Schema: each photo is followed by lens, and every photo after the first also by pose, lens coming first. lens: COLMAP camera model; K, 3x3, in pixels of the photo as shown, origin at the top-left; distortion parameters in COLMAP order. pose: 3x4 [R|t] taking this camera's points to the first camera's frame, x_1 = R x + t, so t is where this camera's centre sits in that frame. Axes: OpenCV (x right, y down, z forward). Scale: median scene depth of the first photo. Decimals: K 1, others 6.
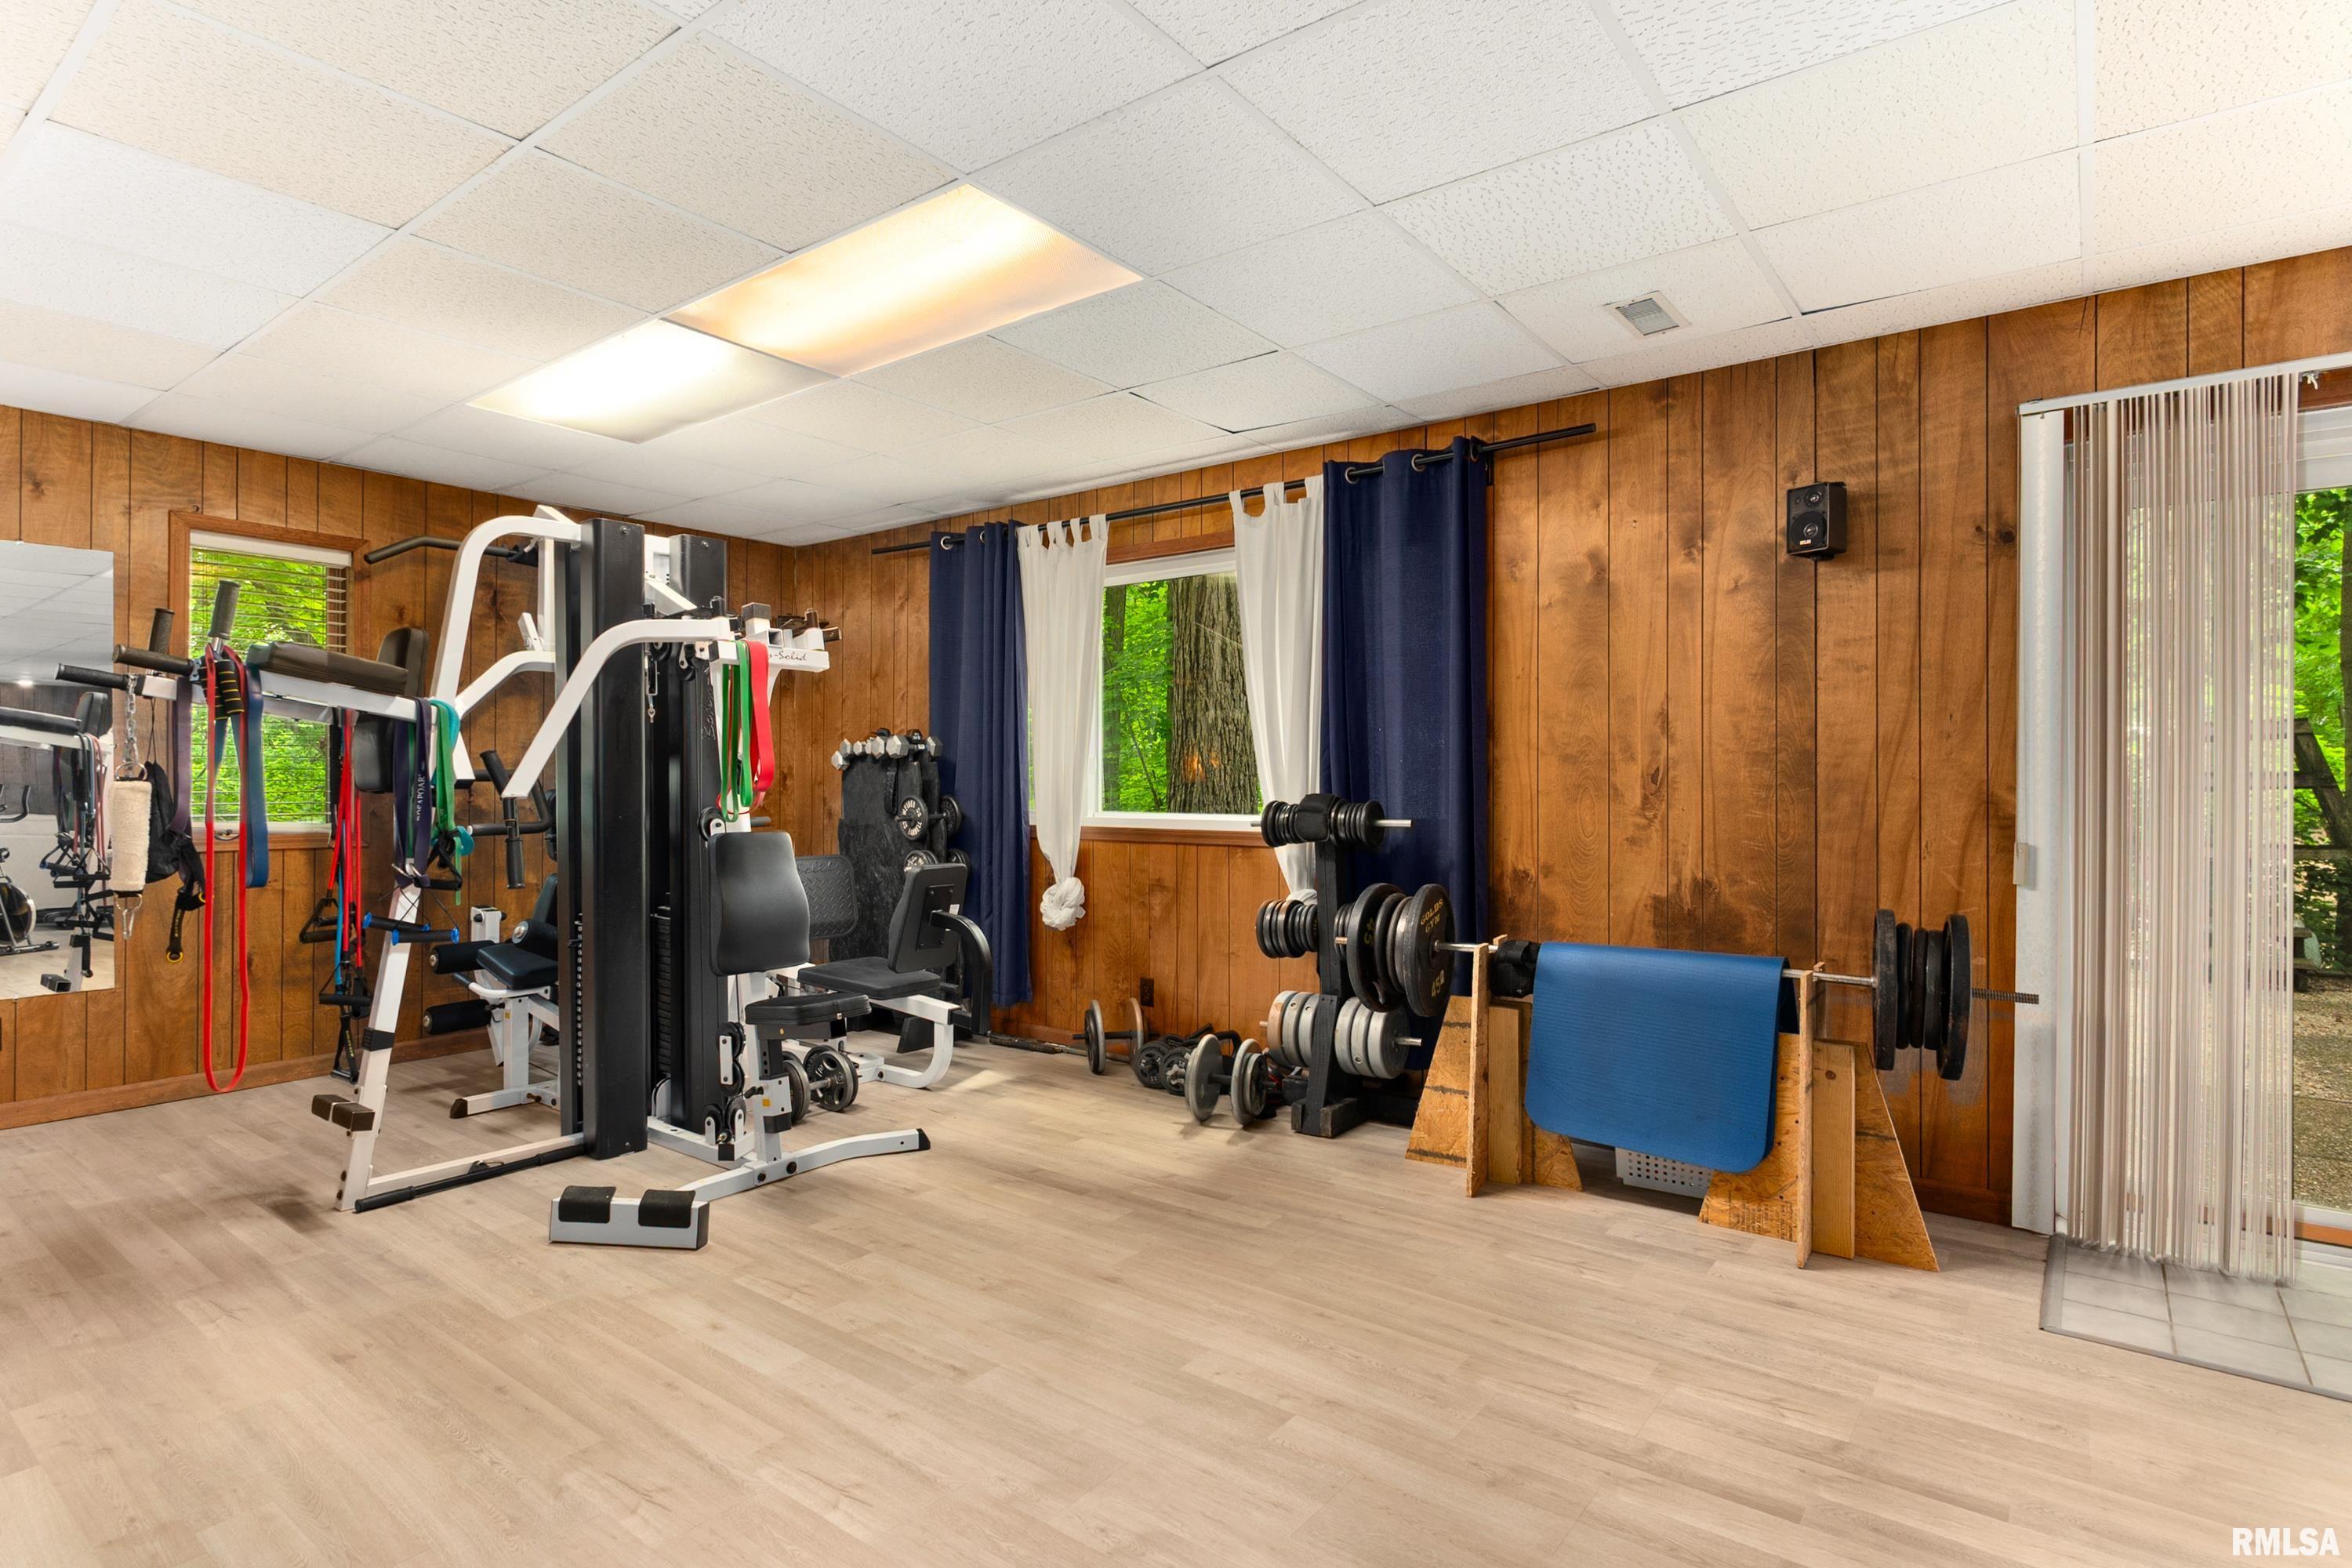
lens RADIAL K [[1199.6, 0, 1170.9], [0, 1199.6, 780.6], [0, 0, 1]] dist [-0.005079, 0.003008]
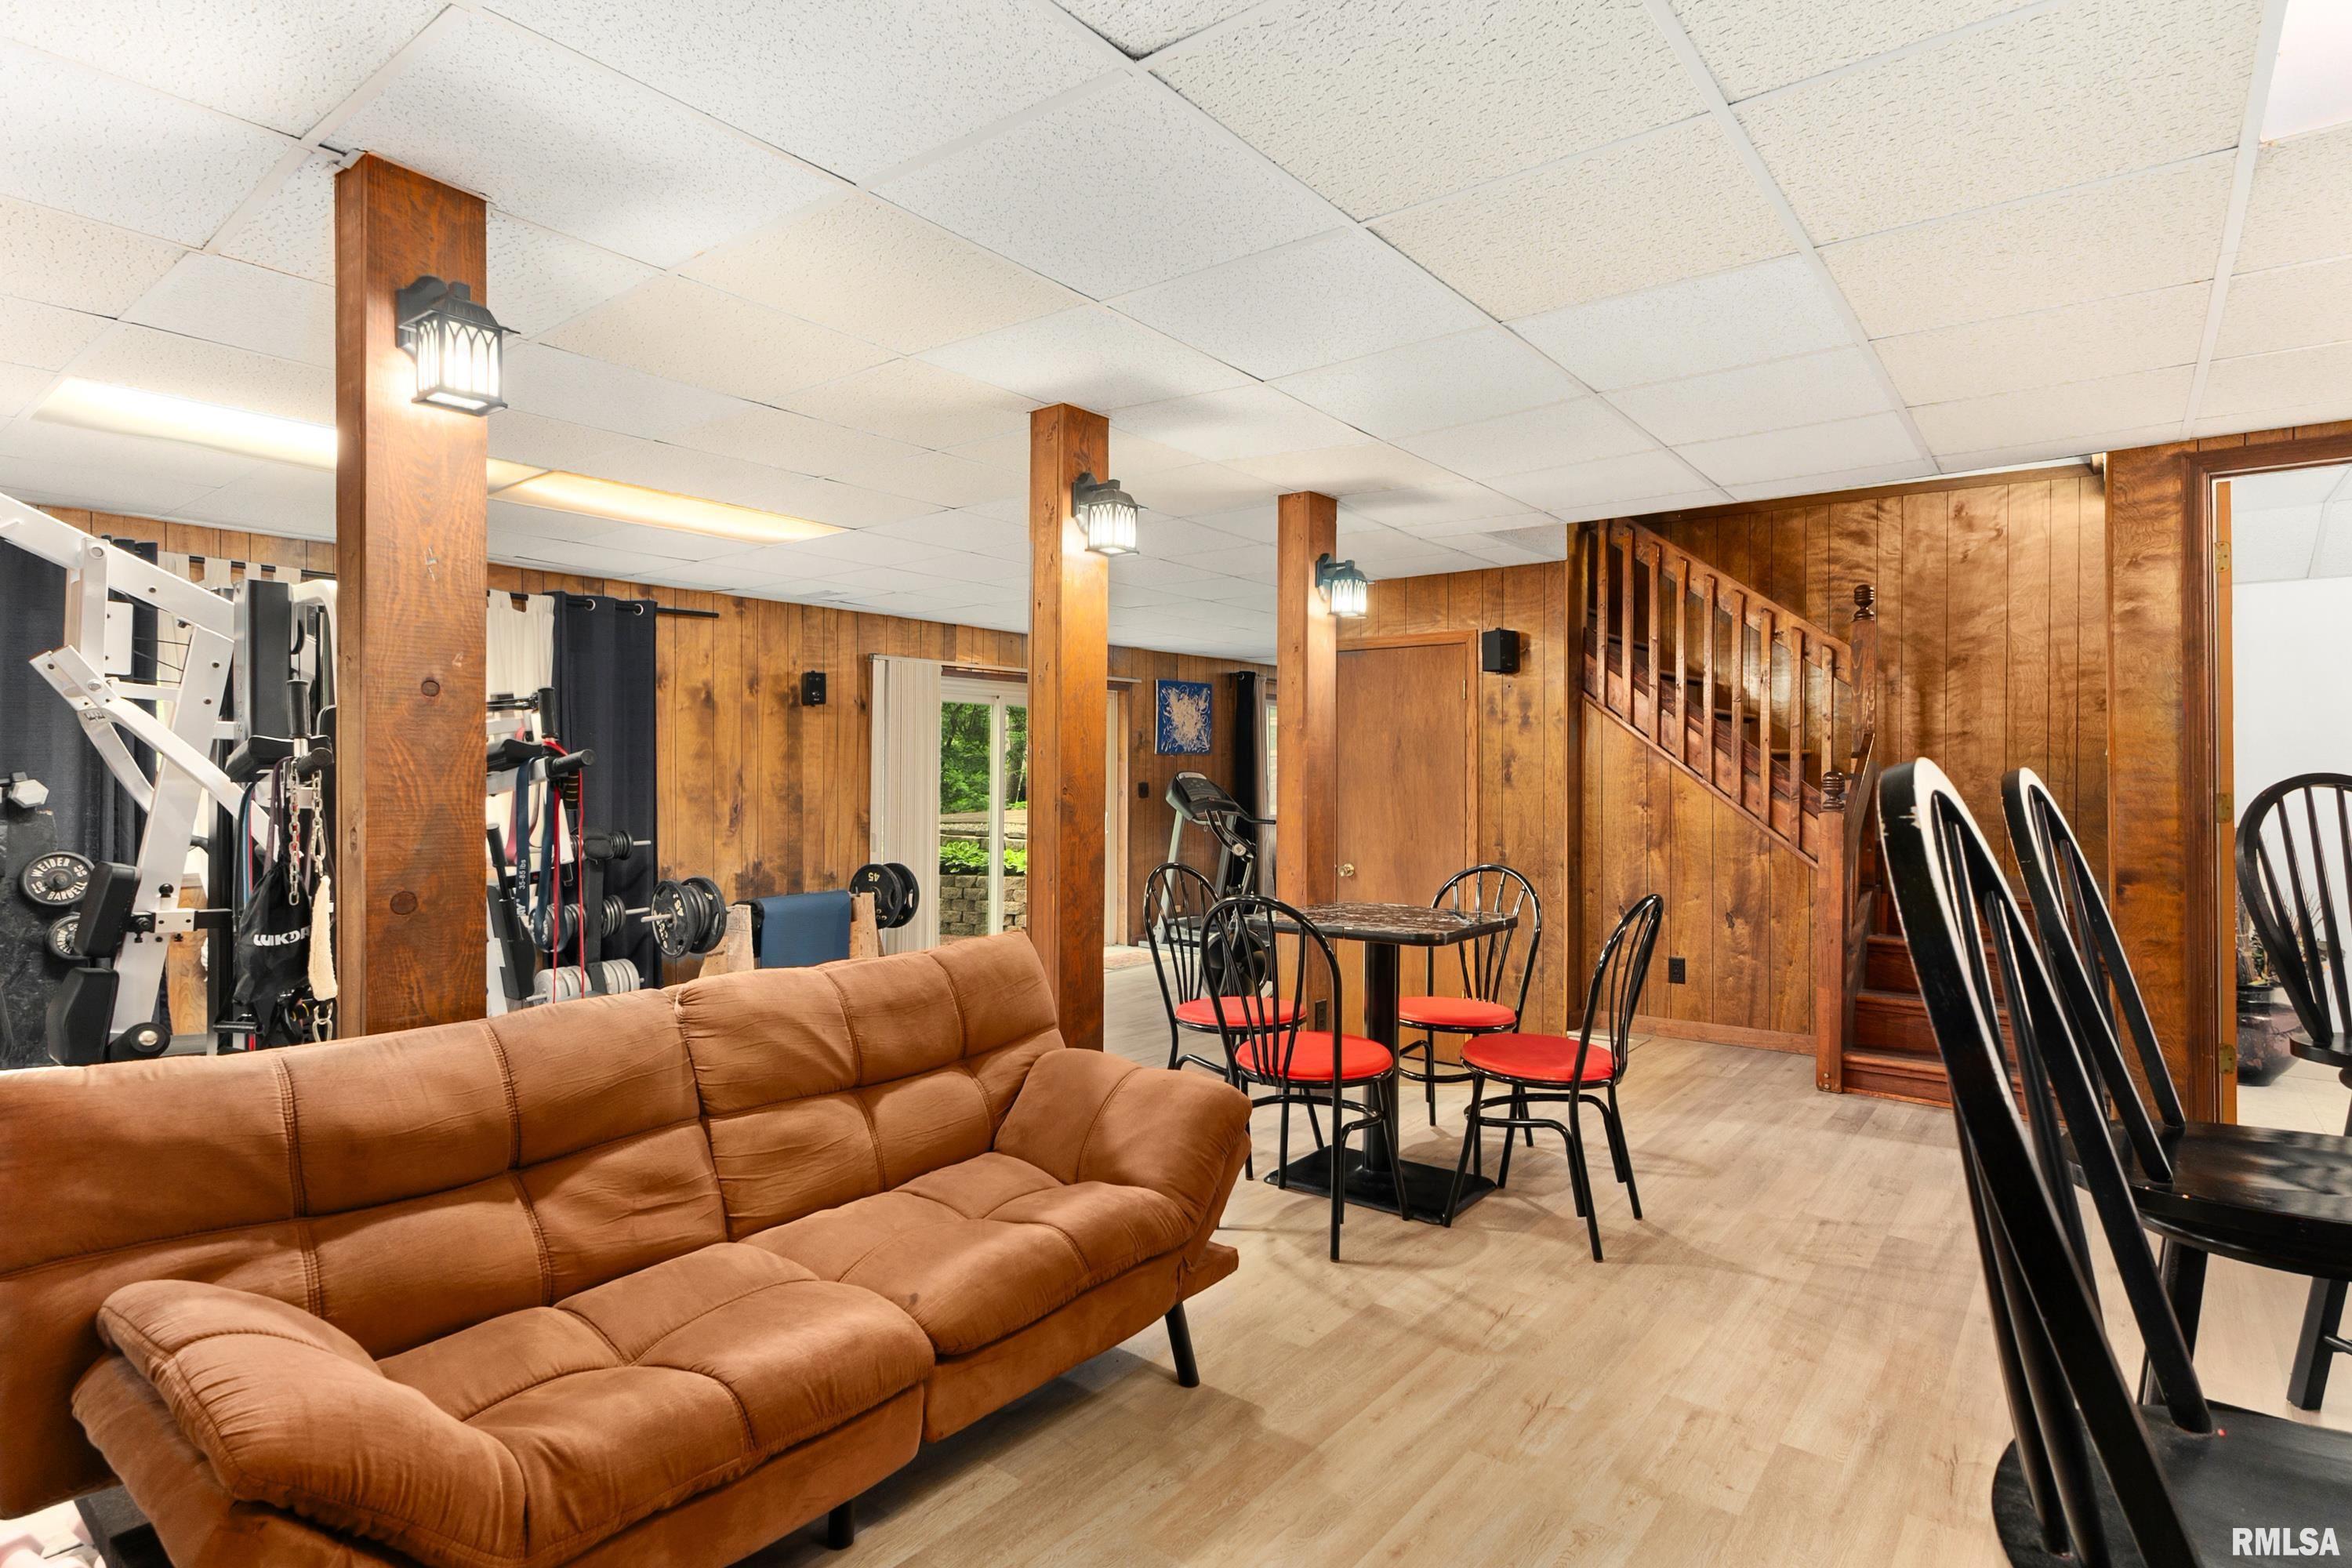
lens RADIAL K [[1199.6, 0, 1166.5], [0, 1199.6, 780.8], [0, 0, 1]] dist [-0.005079, 0.003008]
pose [[0.024546, -0.008997, 0.999658, -1.578656], [-0.005749, 0.999942, 0.009141, -0.074163], [-0.999682, -0.005972, 0.024493, 0.314492]]
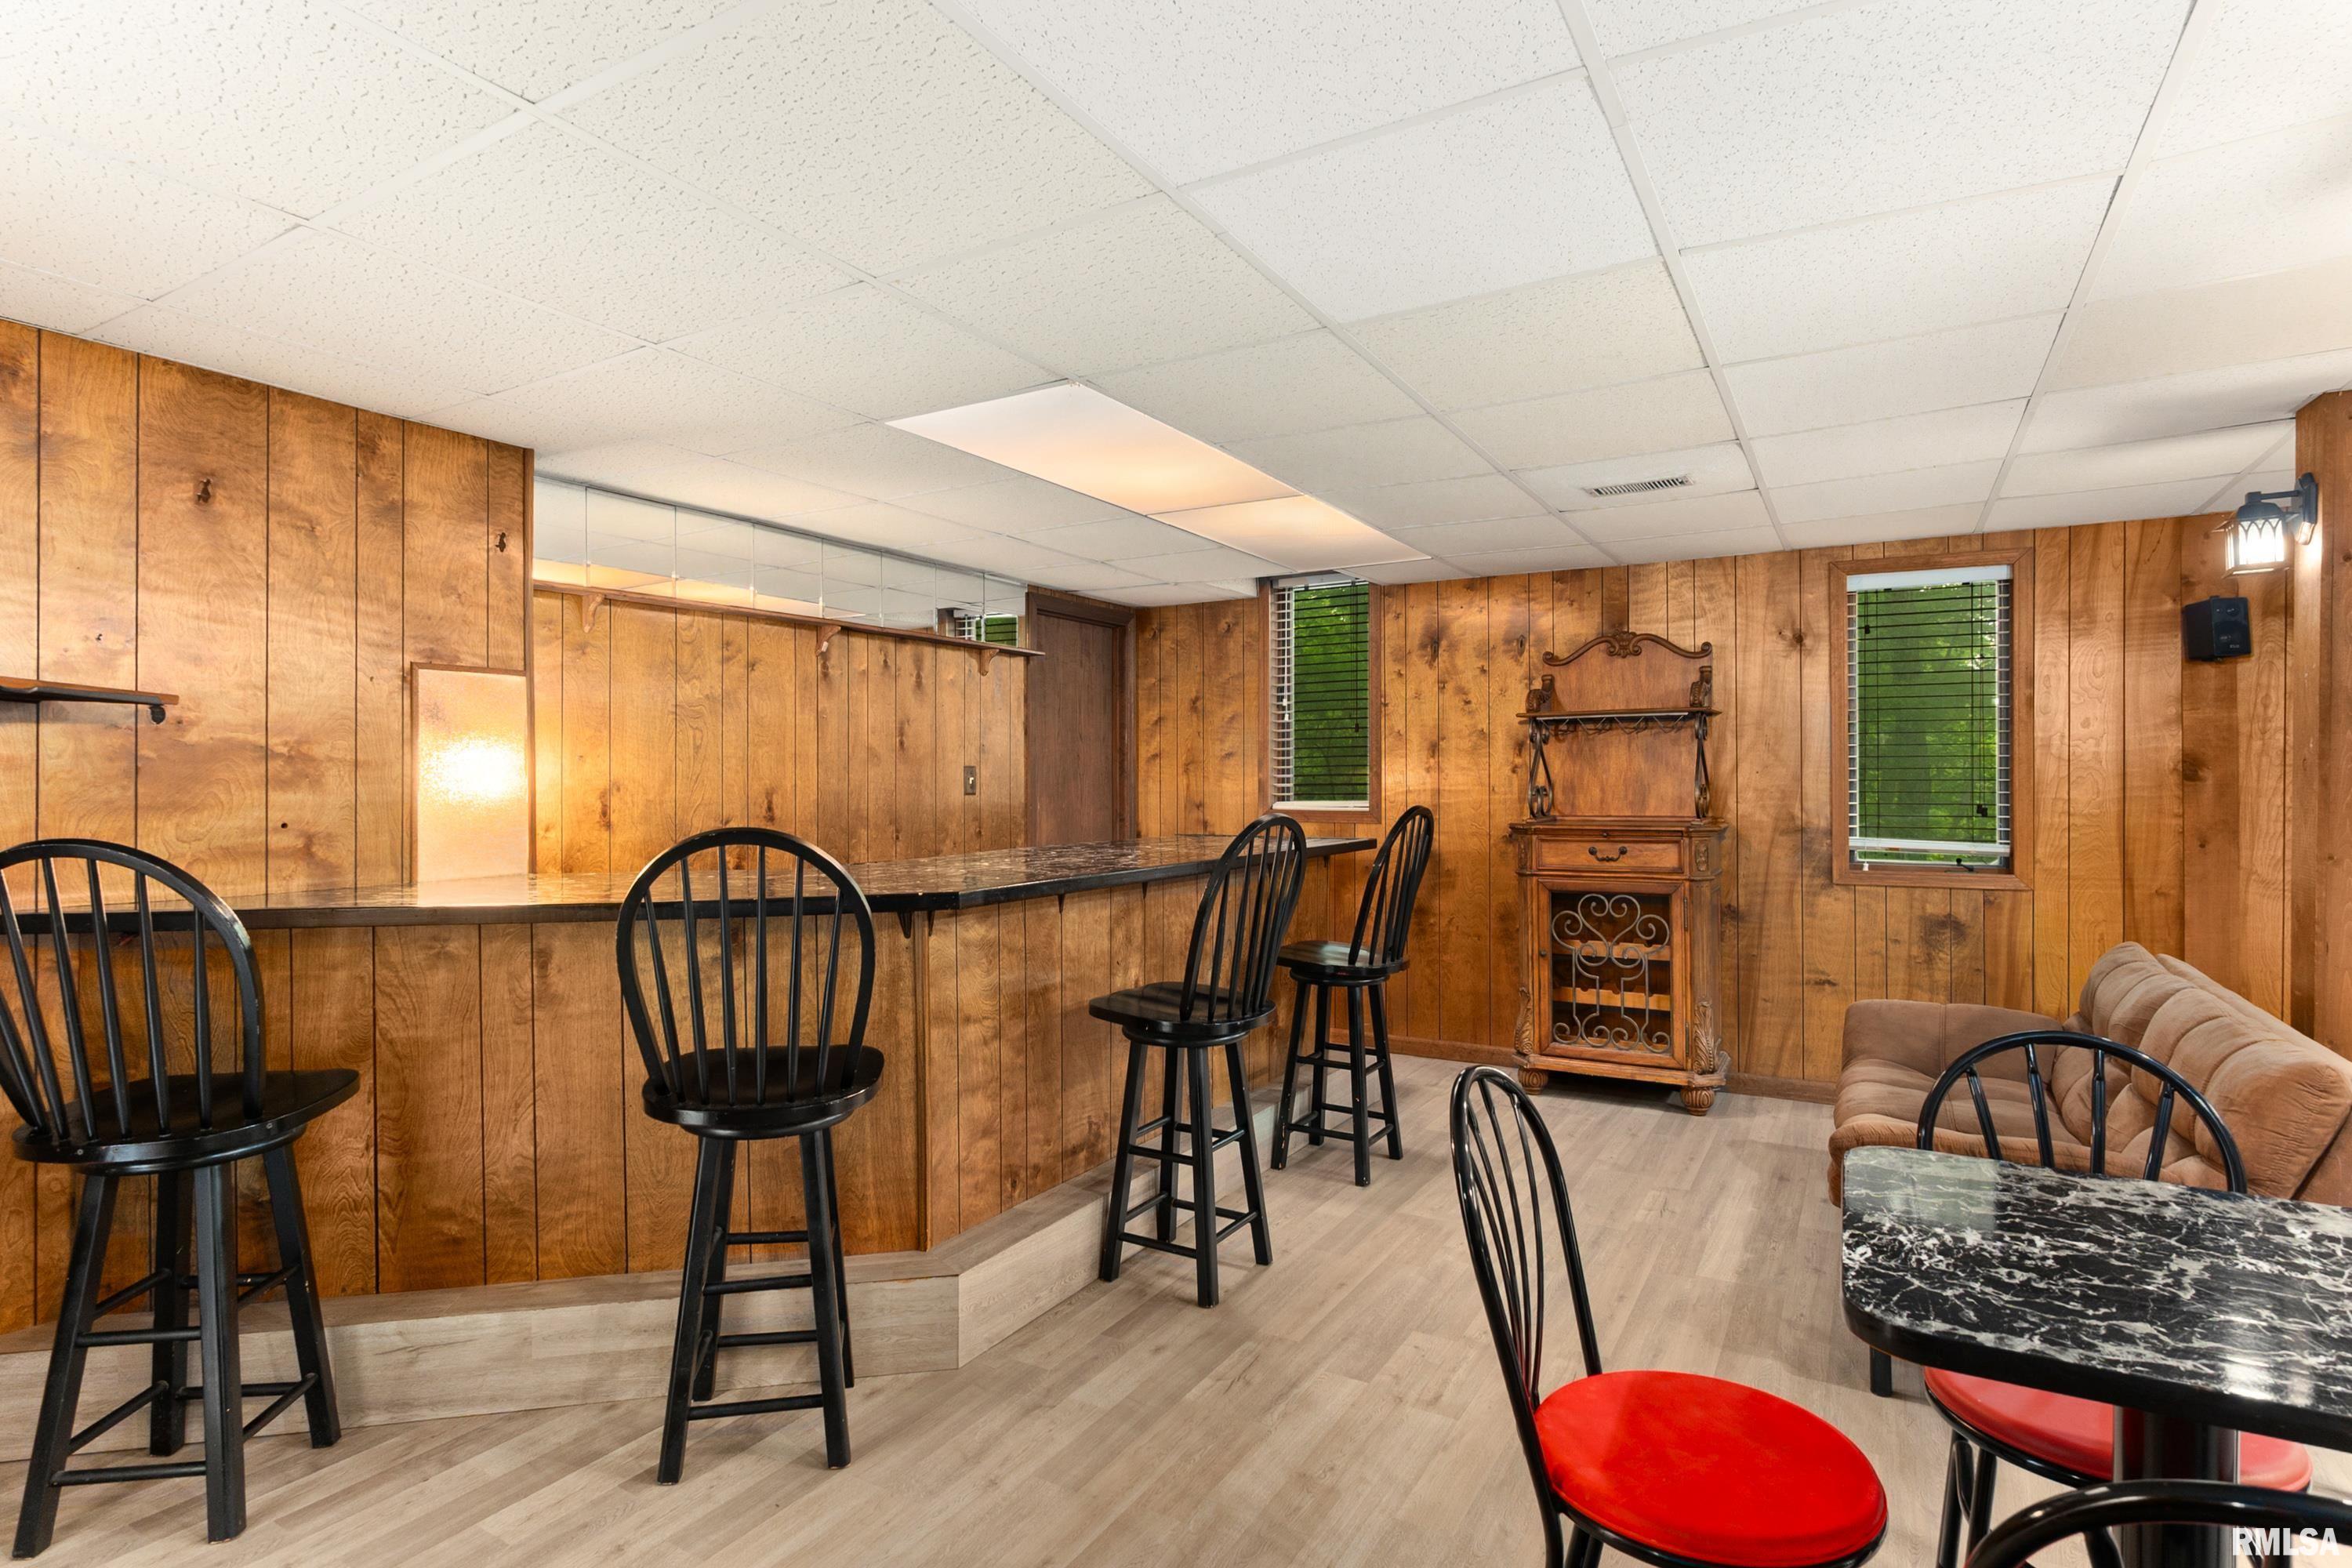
lens RADIAL K [[1199.6, 0, 1187.1], [0, 1199.6, 782.9], [0, 0, 1]] dist [-0.005079, 0.003008]
pose [[0.121007, 0.005037, -0.992639, -0.250866], [-0.001909, 0.999986, 0.004841, -0.102934], [0.992650, 0.001309, 0.121015, -0.185197]]
